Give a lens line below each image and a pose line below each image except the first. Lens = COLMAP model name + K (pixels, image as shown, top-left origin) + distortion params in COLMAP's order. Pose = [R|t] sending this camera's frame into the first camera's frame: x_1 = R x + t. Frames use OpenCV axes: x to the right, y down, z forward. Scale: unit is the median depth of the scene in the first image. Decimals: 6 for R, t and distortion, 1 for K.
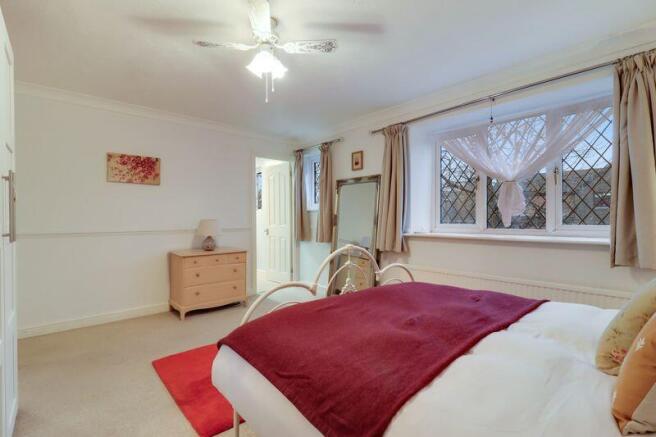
lens RADIAL K [[310.7, 0, 327.3], [0, 310.7, 214.5], [0, 0, 1]] dist [-0.013347, -0.000562]
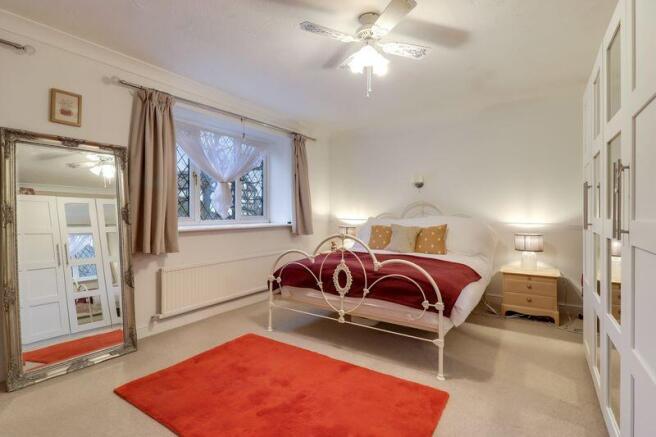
lens RADIAL K [[310.7, 0, 327.3], [0, 310.7, 214.5], [0, 0, 1]] dist [-0.013347, -0.000562]
pose [[-0.264736, -0.011307, 0.964255, -0.571043], [-0.020950, 0.999763, 0.005972, 0.005267], [-0.964093, -0.018620, -0.264910, 0.703319]]
